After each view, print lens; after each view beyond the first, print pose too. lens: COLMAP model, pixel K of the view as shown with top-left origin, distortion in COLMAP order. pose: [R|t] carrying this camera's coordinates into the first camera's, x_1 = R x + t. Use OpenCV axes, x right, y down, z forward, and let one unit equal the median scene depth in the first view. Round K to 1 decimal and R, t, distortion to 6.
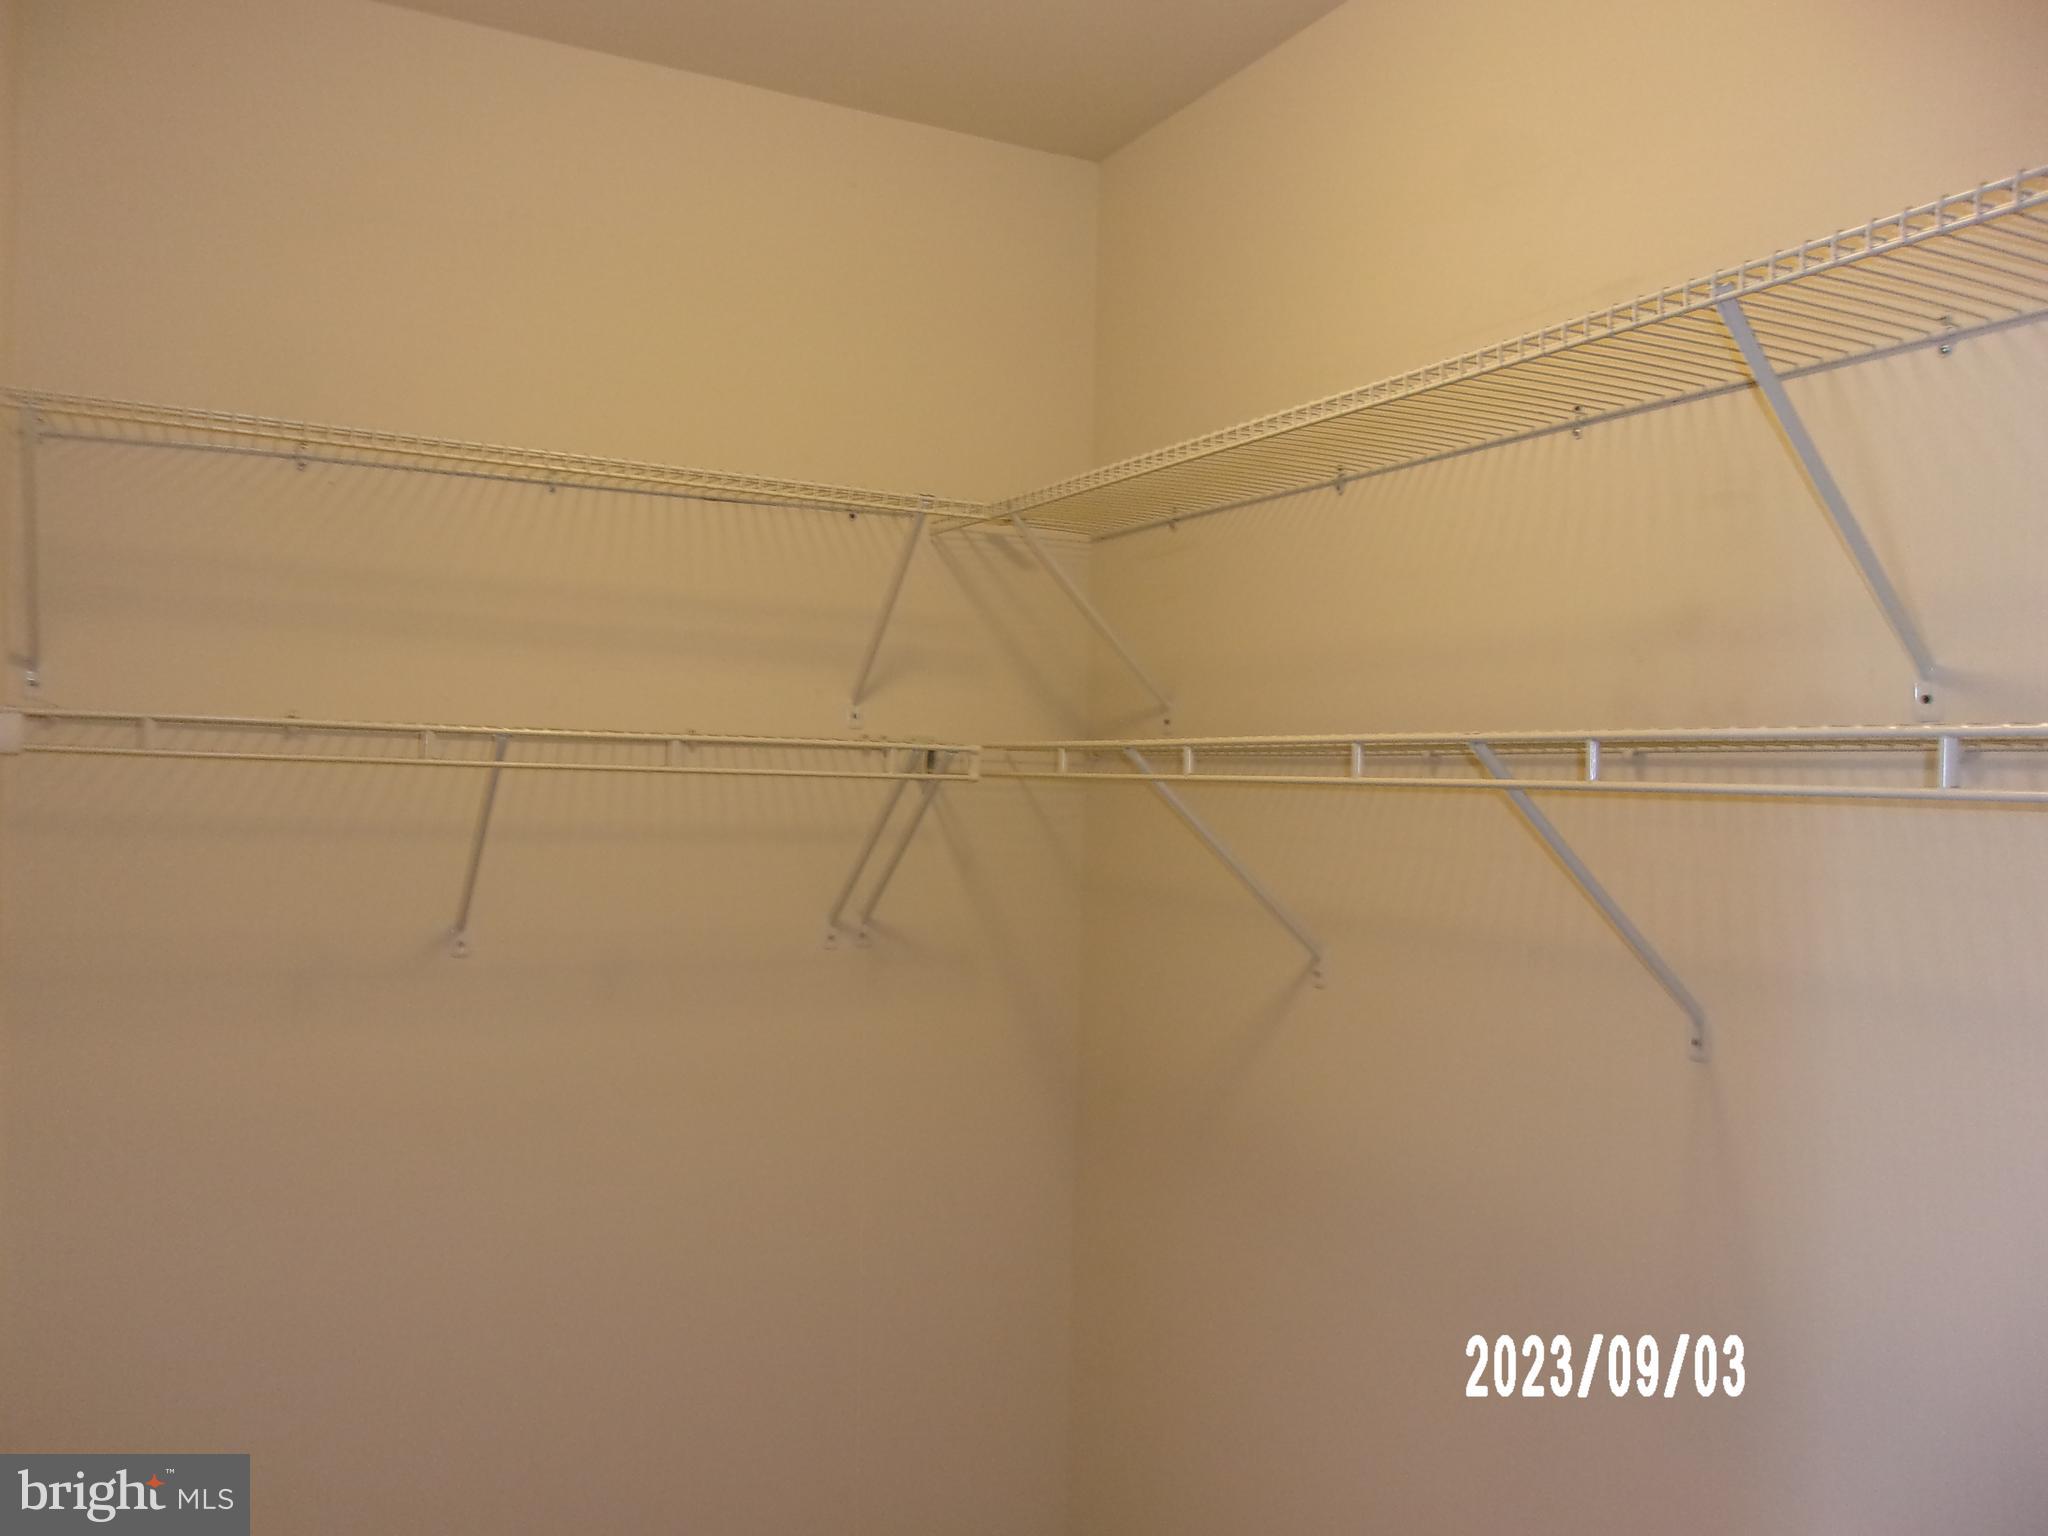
lens RADIAL K [[1570.1, 0, 1027.8], [0, 1570.1, 778.4], [0, 0, 1]] dist [-0.021925, 0.030526]
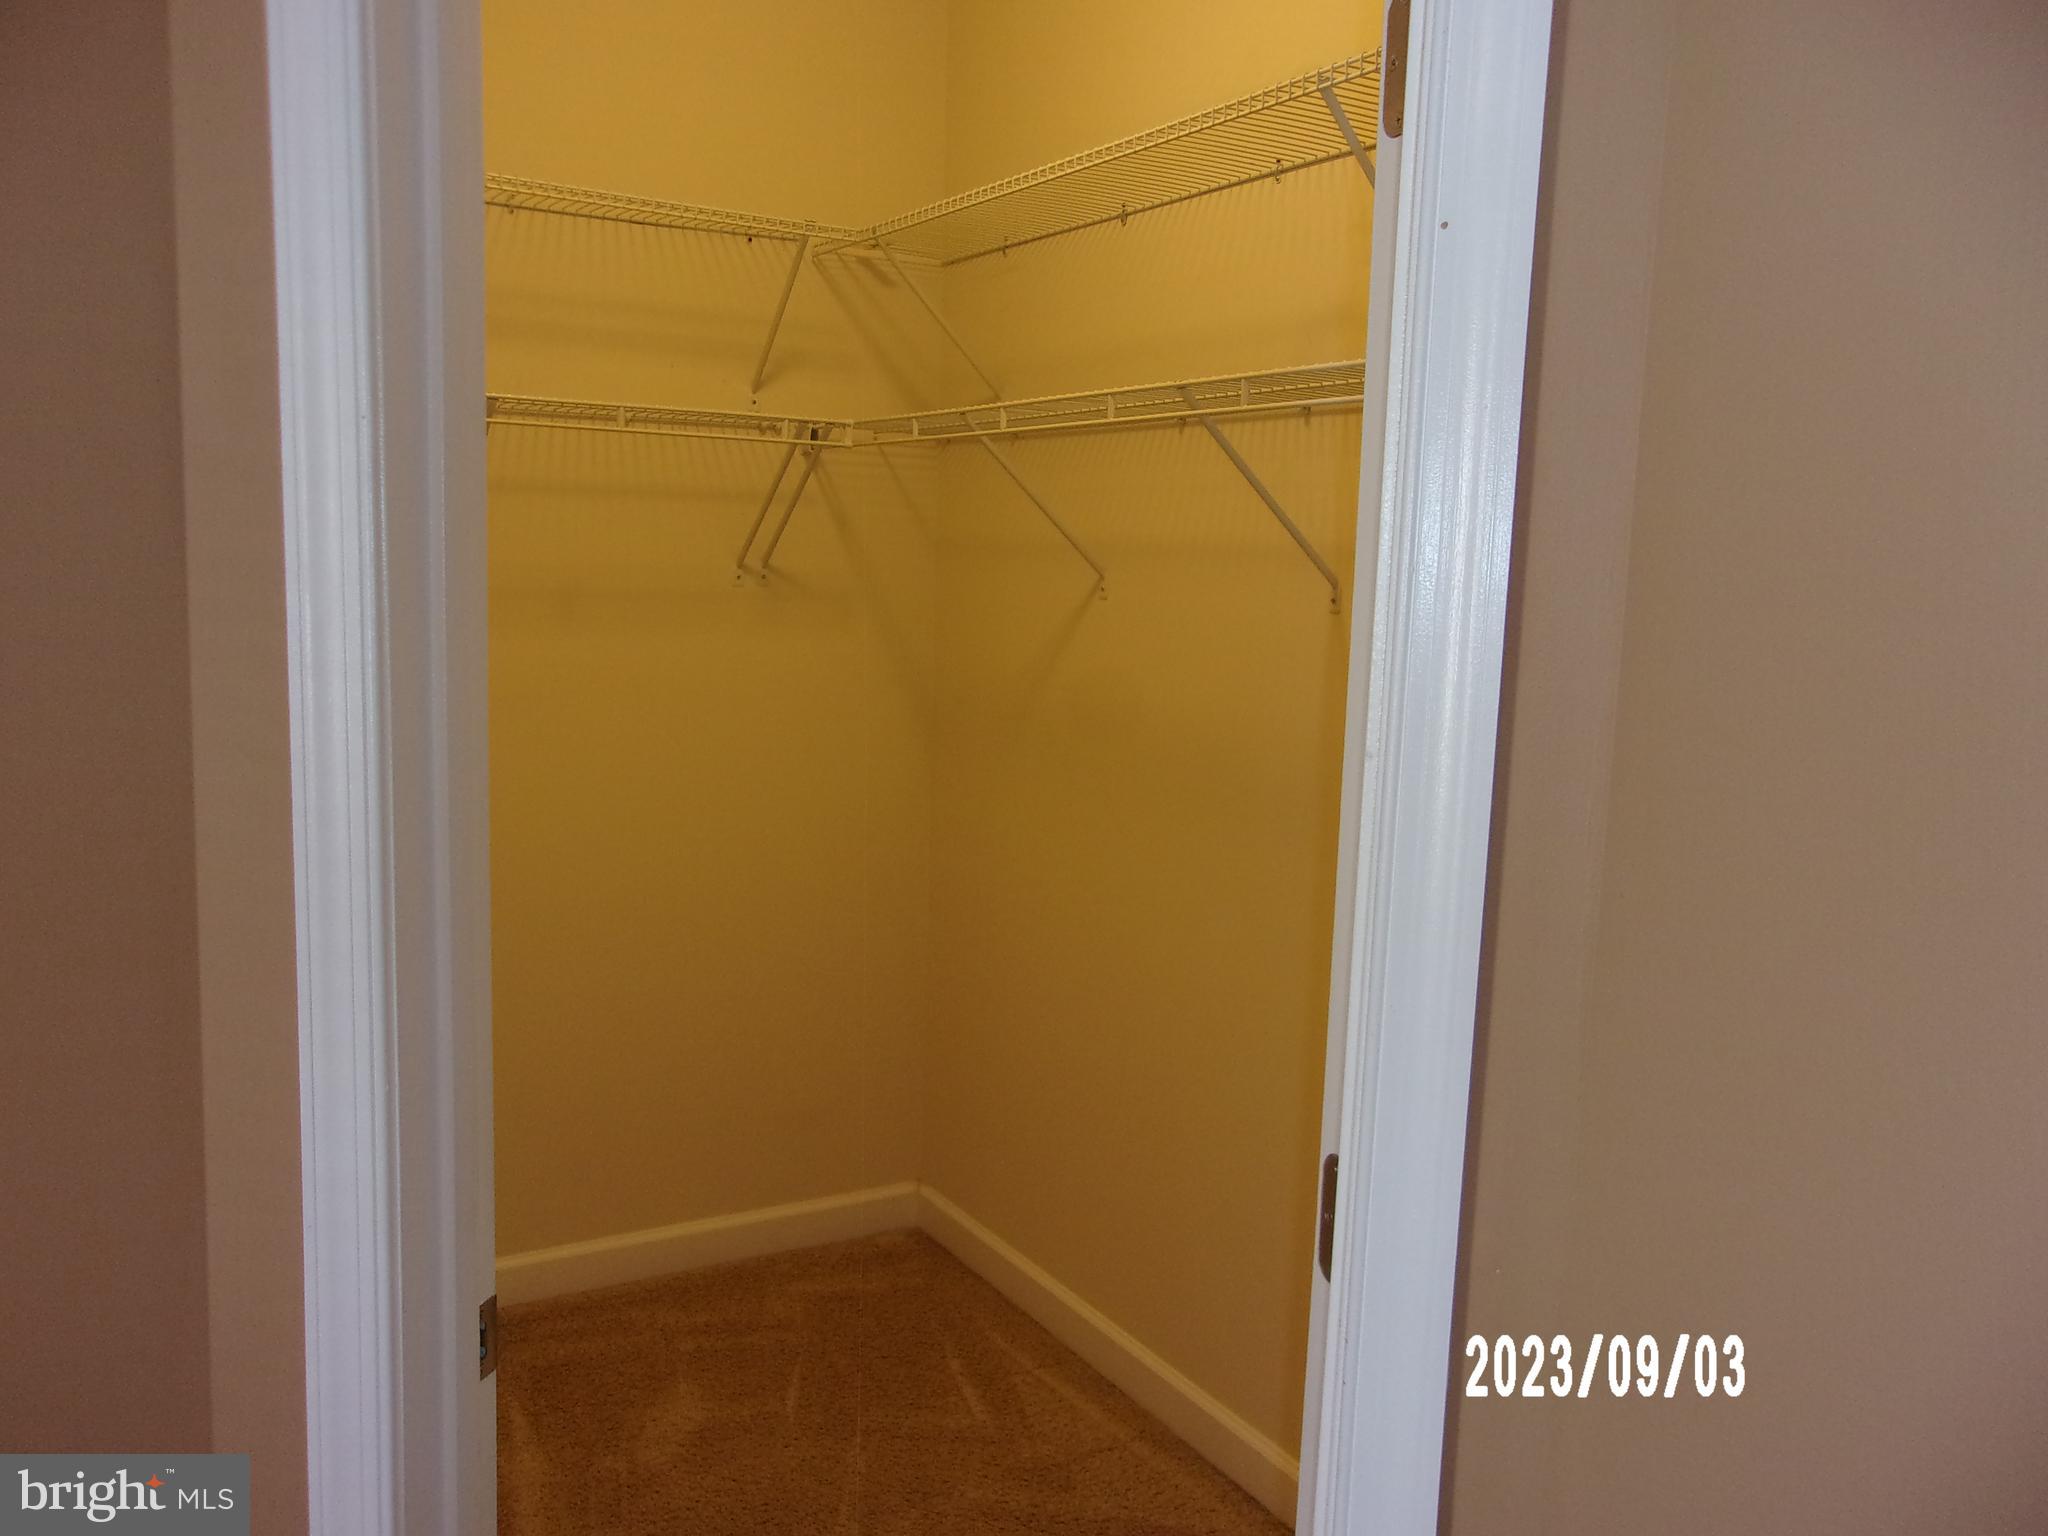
lens RADIAL K [[1570.1, 0, 1020.9], [0, 1570.1, 752.5], [0, 0, 1]] dist [-0.021925, 0.030526]
pose [[0.997358, -0.003007, 0.072579, 0.012908], [-0.006269, 0.991853, 0.127236, 0.081488], [-0.072370, -0.127355, 0.989213, -0.317224]]
